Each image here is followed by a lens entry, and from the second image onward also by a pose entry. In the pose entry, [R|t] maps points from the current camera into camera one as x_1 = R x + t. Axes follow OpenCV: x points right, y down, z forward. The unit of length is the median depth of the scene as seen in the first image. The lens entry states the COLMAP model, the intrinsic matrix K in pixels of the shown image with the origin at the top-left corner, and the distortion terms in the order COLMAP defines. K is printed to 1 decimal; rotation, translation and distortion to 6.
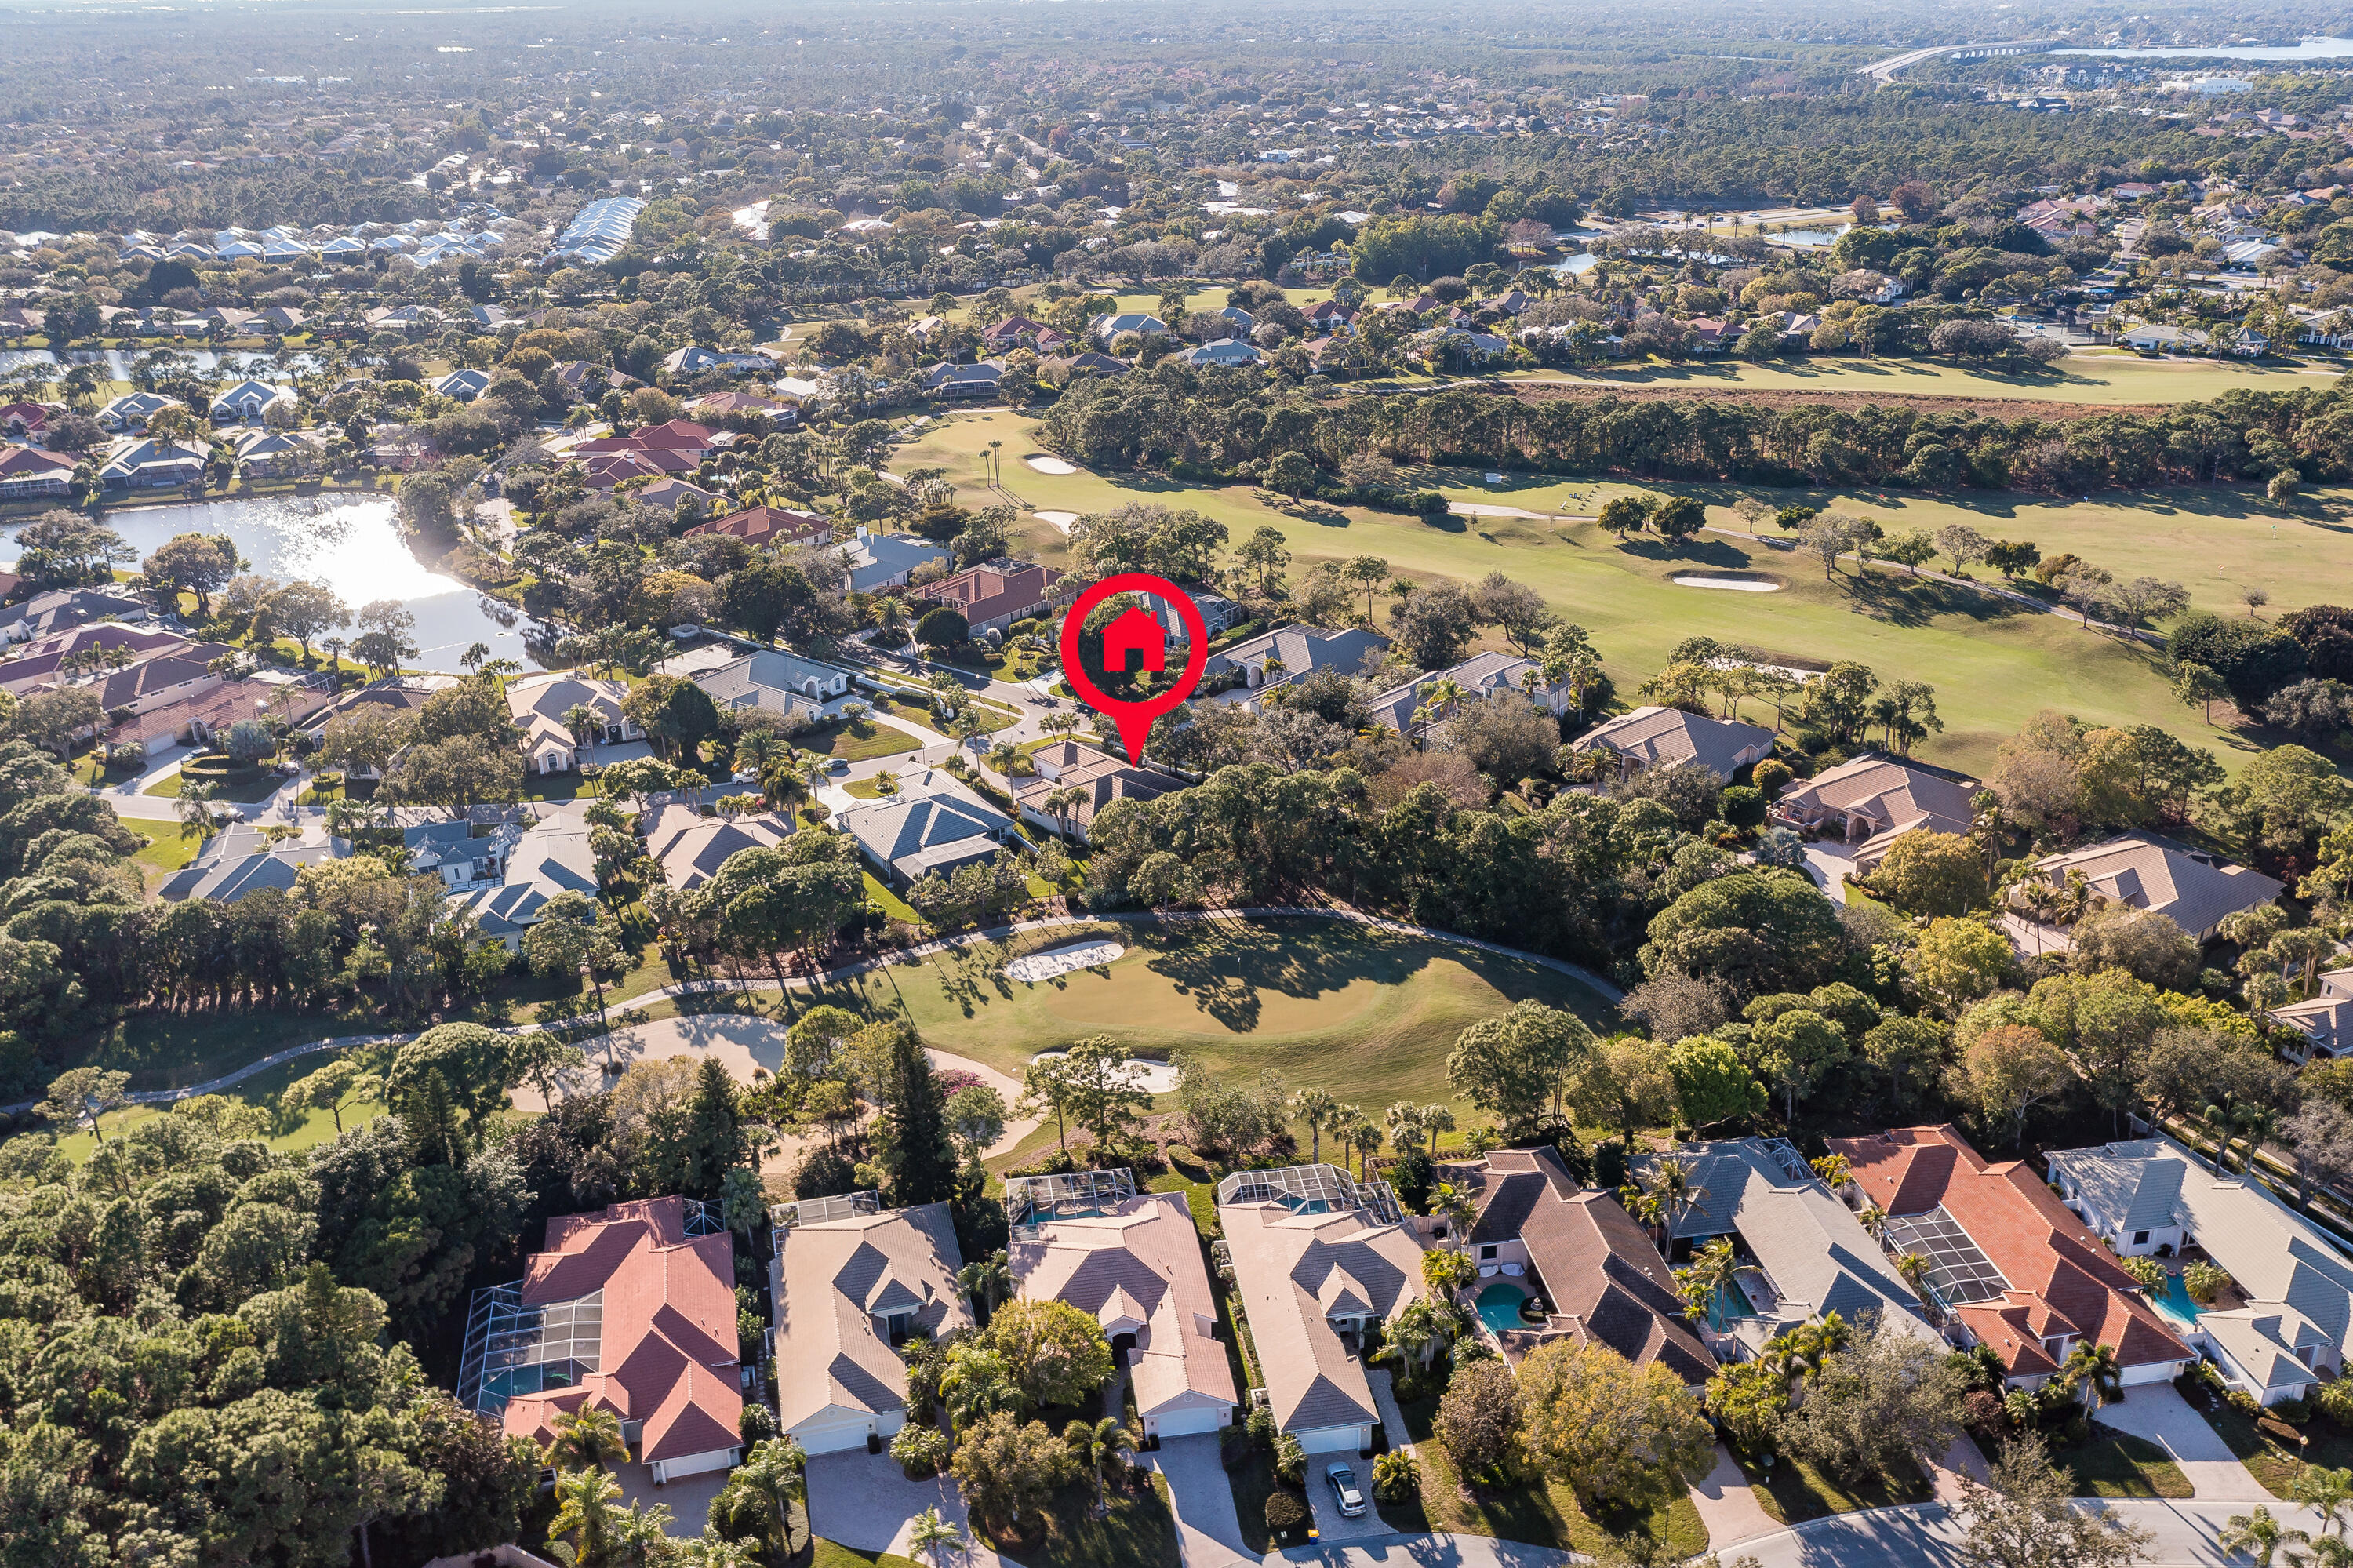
lens RADIAL K [[1937.2, 0, 1209.7], [0, 1937.2, 789.5], [0, 0, 1]] dist [-0.000406, 0.004525]
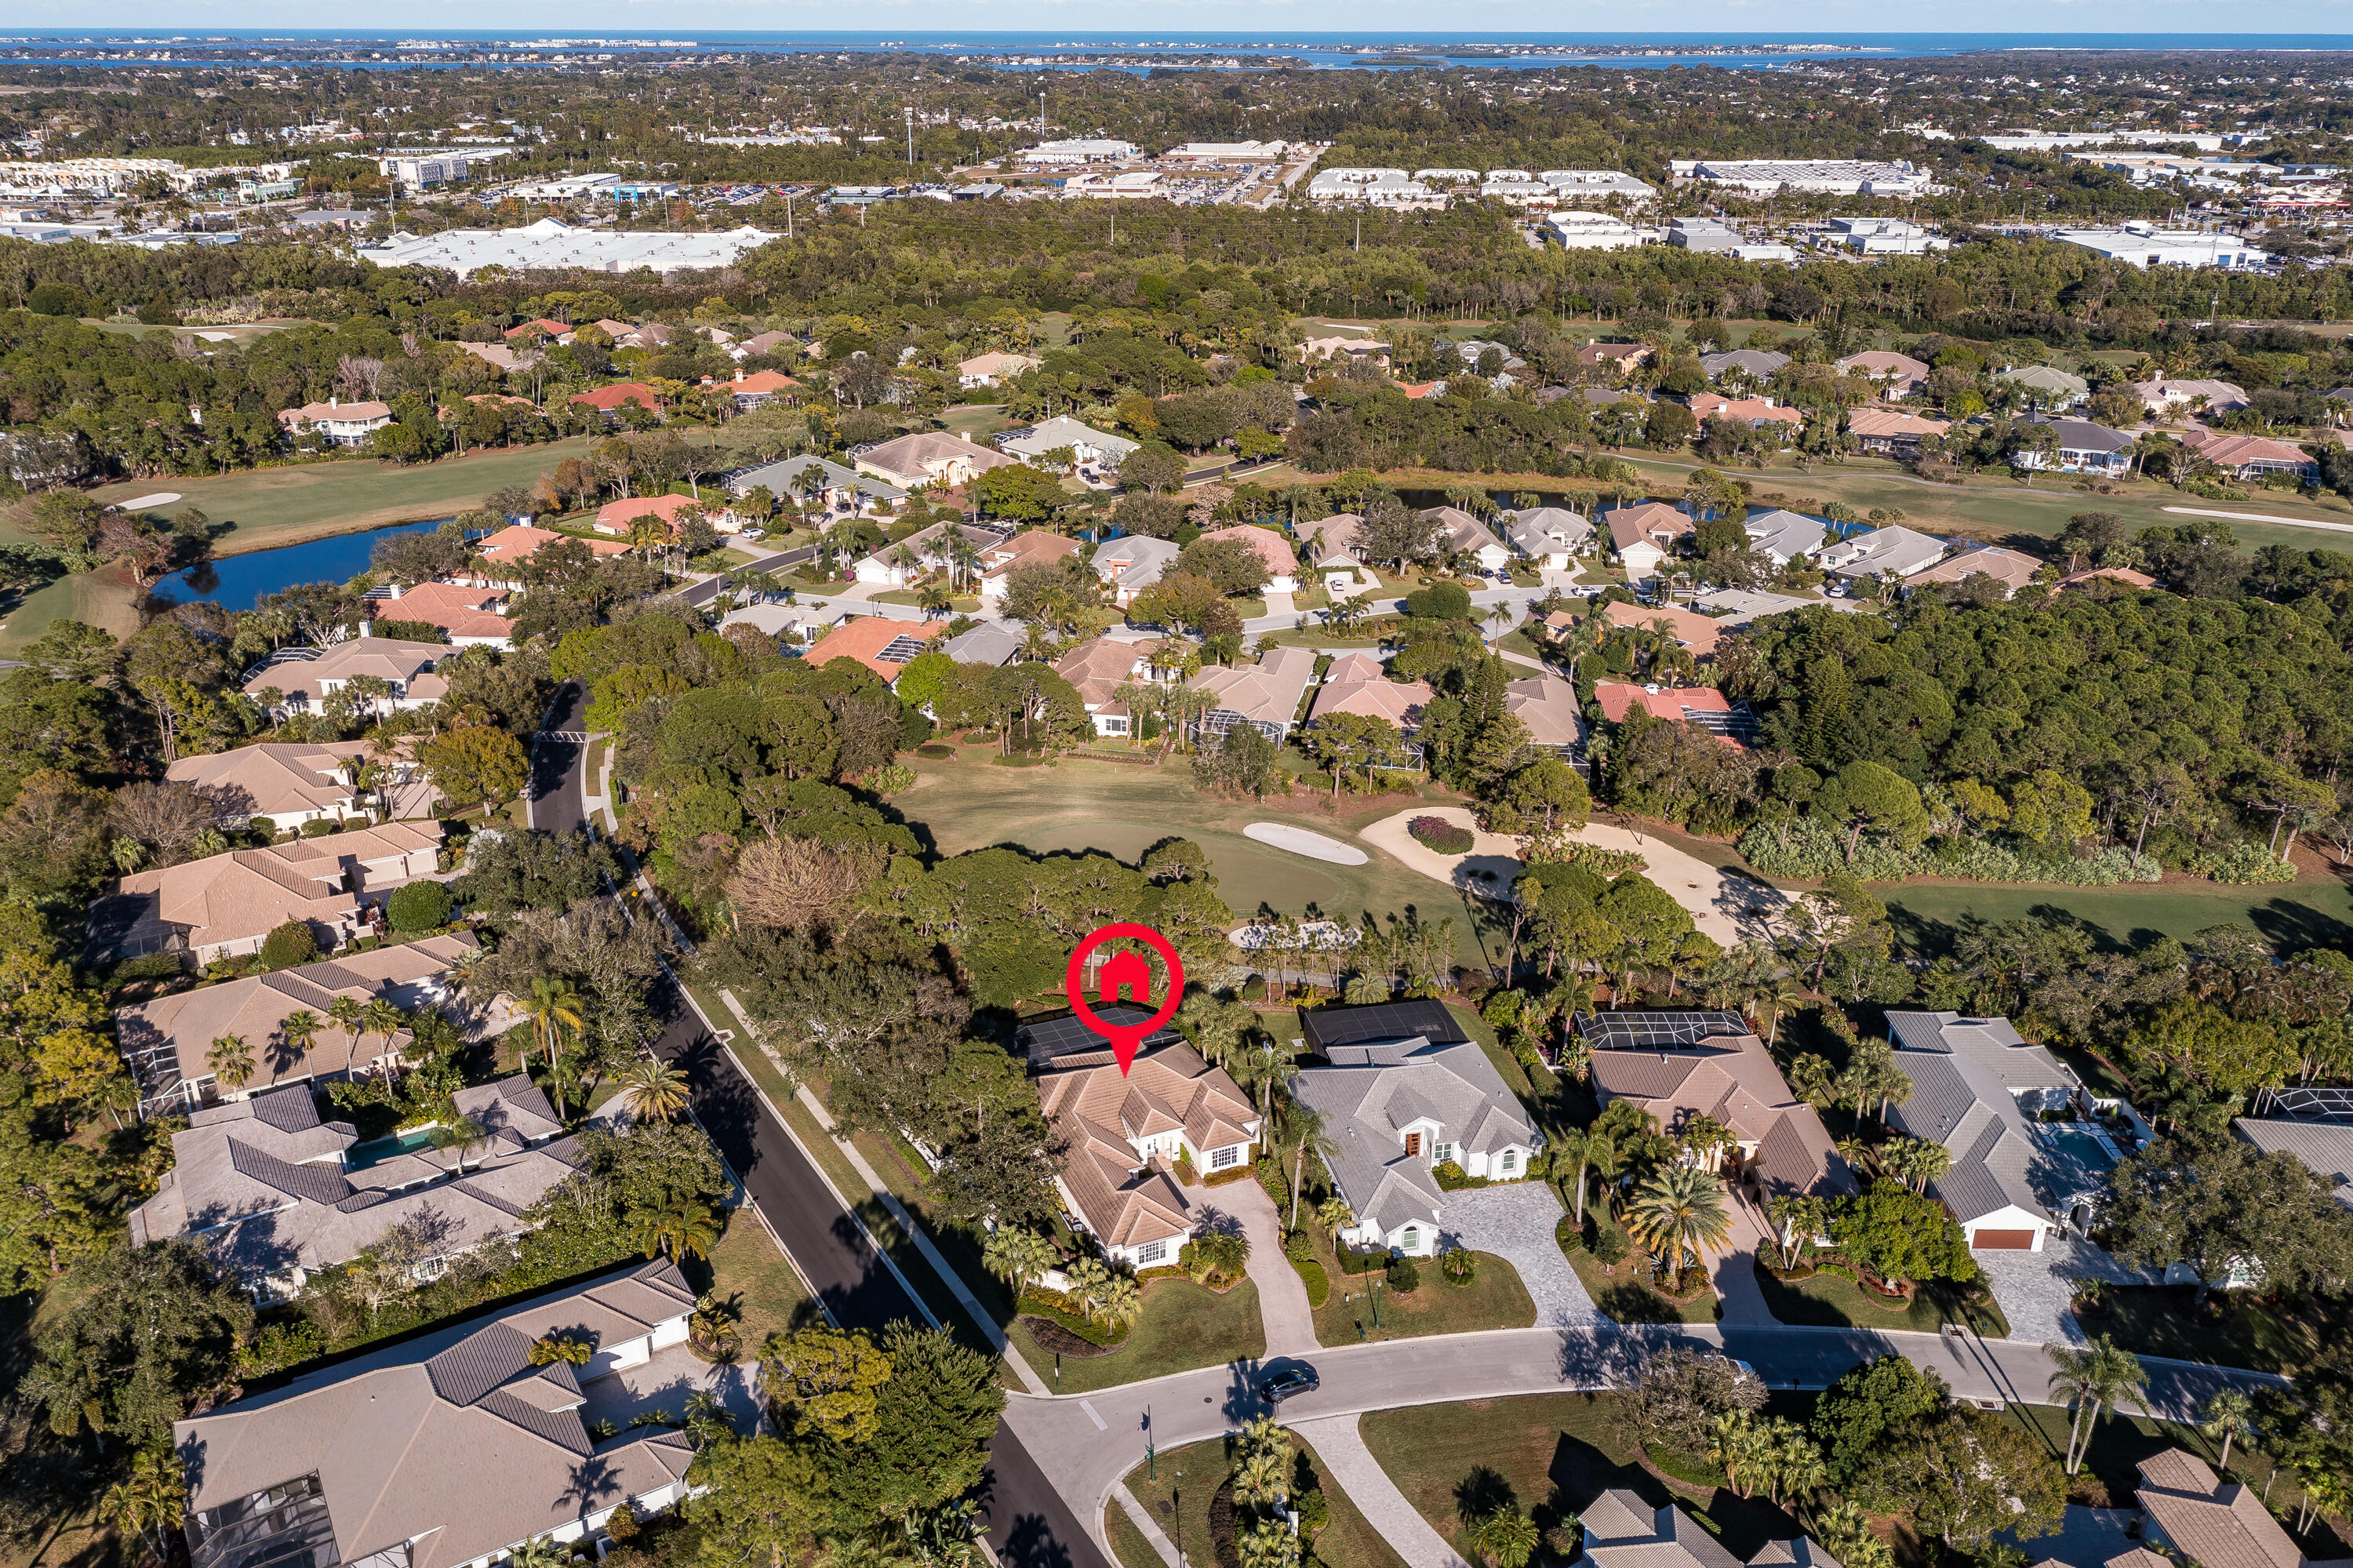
lens RADIAL K [[1865.7, 0, 1172.4], [0, 1865.7, 750.2], [0, 0, 1]] dist [0.003855, 0.000448]
pose [[-0.936851, -0.121518, 0.327940, -0.198025], [0.141979, 0.724797, 0.674174, -0.385705], [-0.319614, 0.678161, -0.661774, 1.020745]]
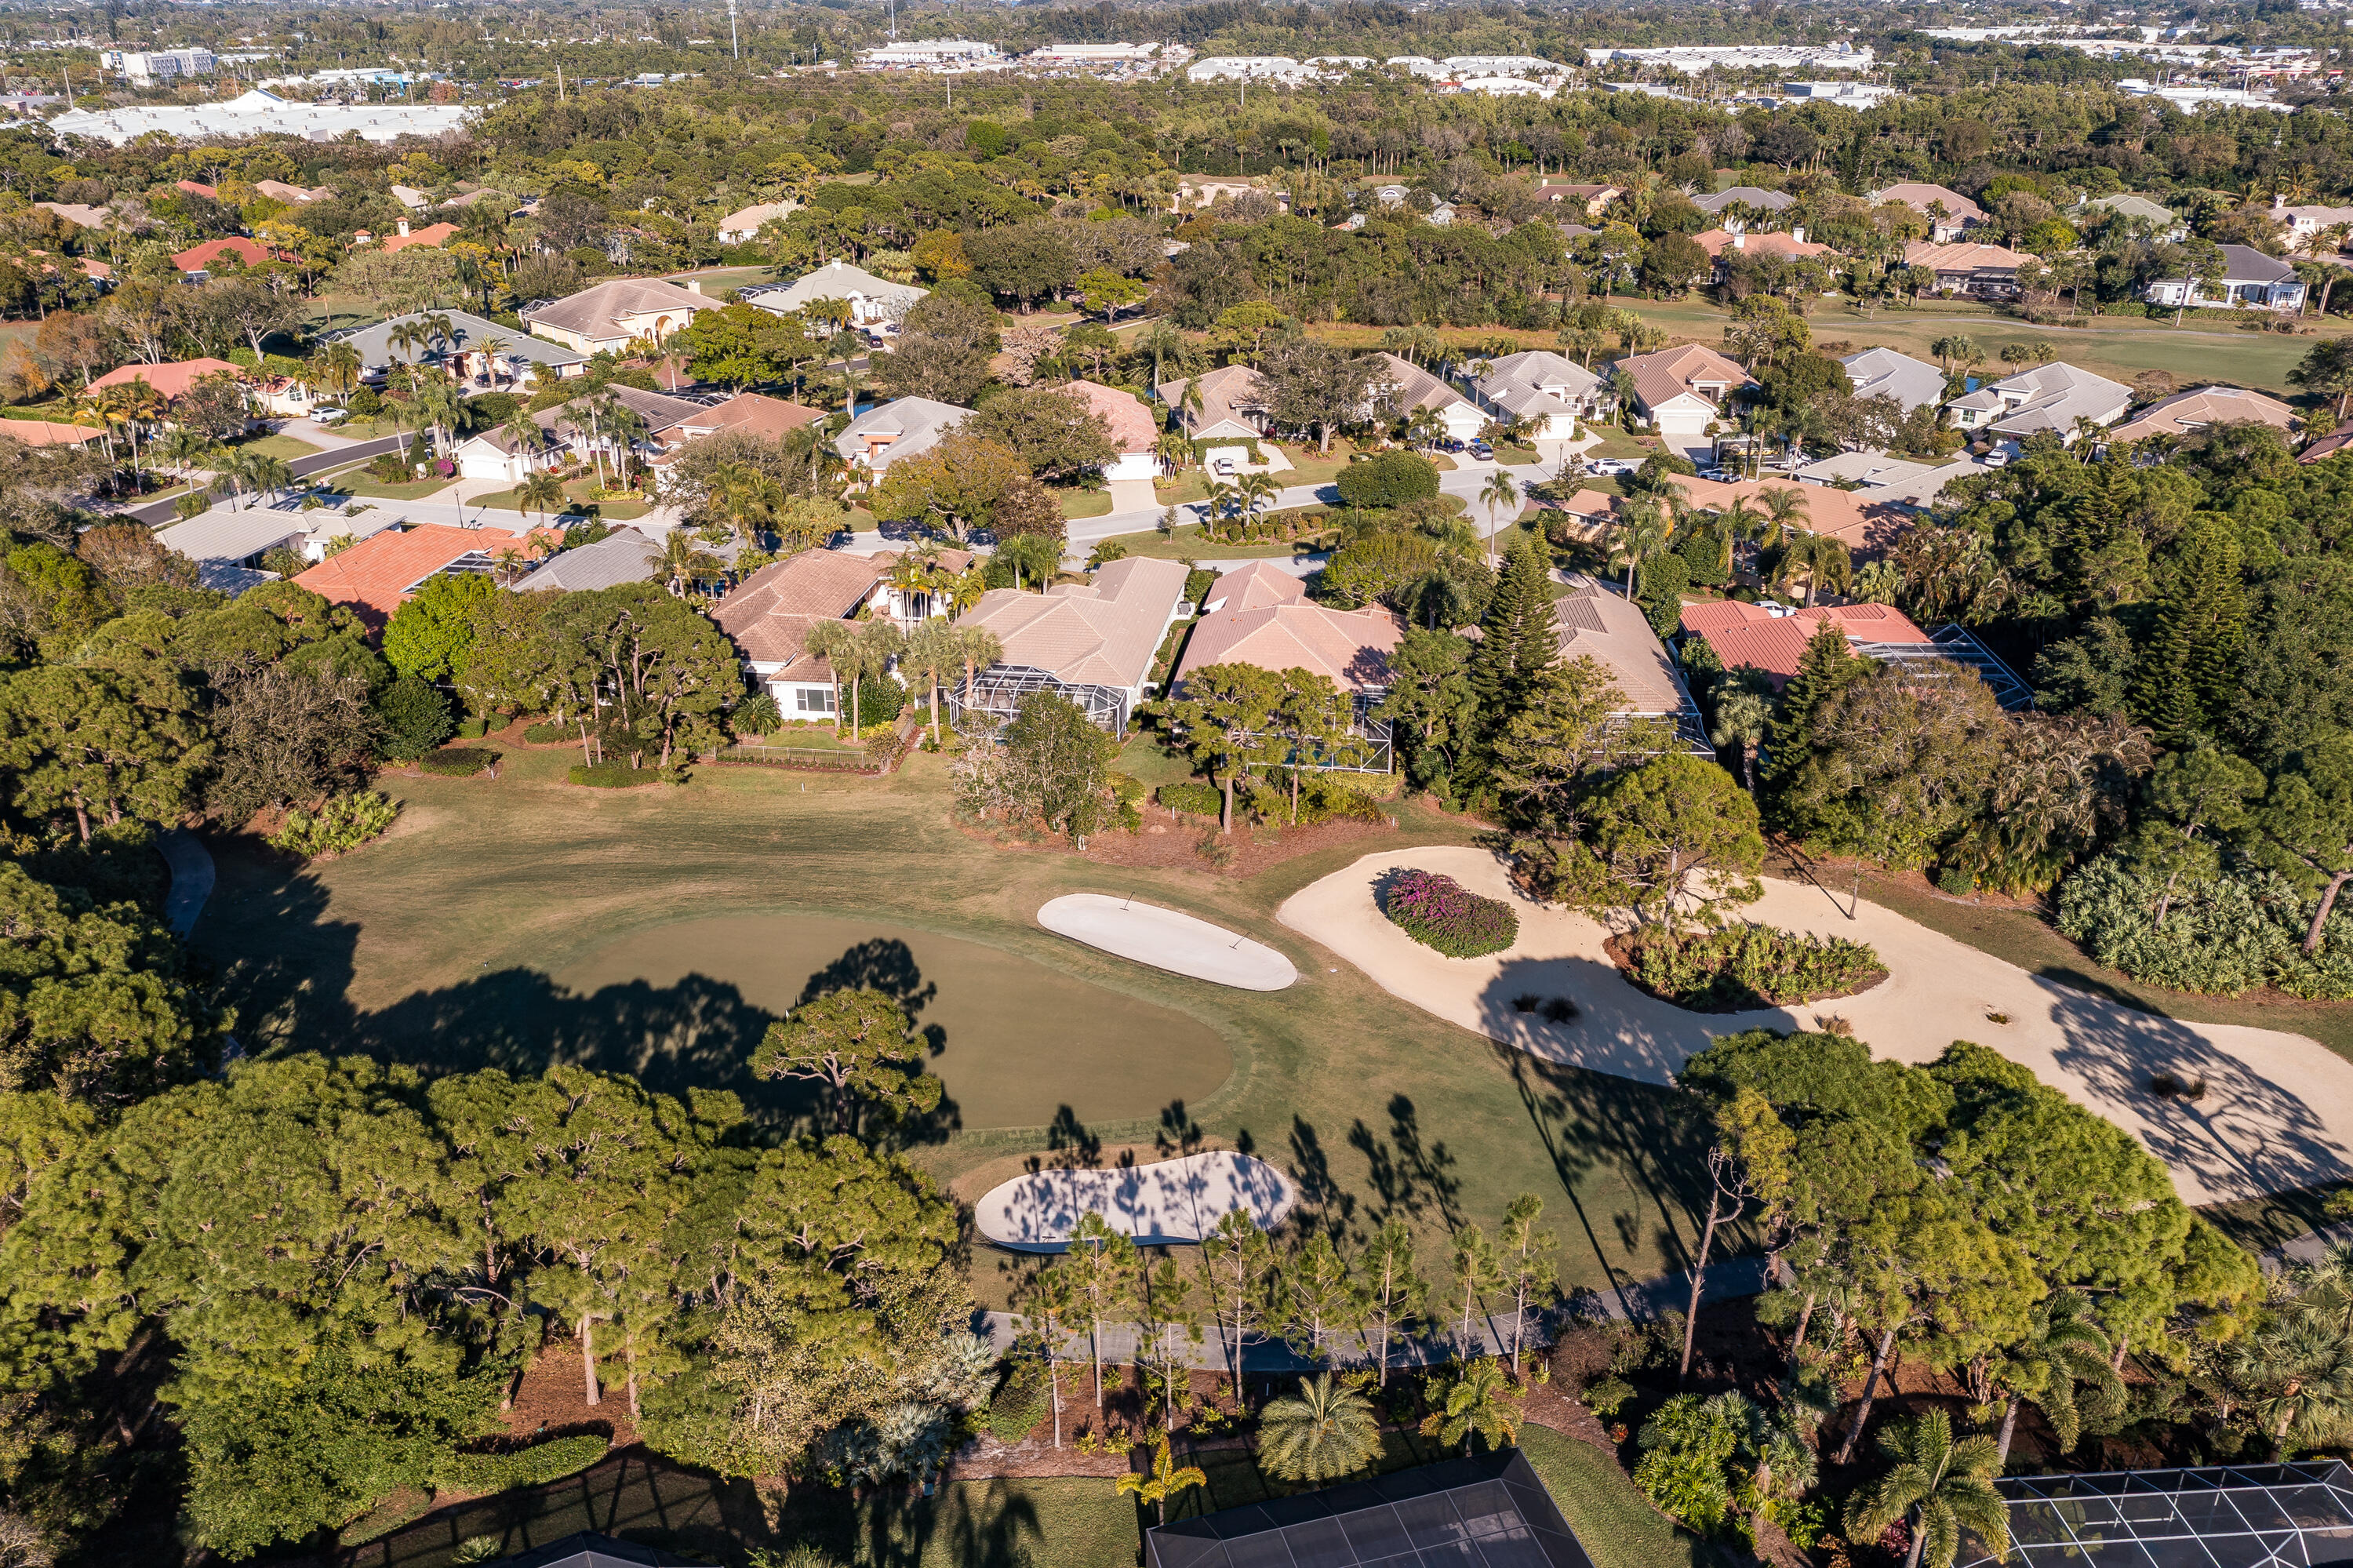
lens RADIAL K [[1865.7, 0, 1172.4], [0, 1865.7, 750.2], [0, 0, 1]] dist [0.003855, 0.000448]
pose [[-0.956113, -0.100948, 0.275057, -0.114898], [0.126024, 0.705808, 0.697104, -0.154016], [-0.264509, 0.701174, -0.662110, 0.778663]]
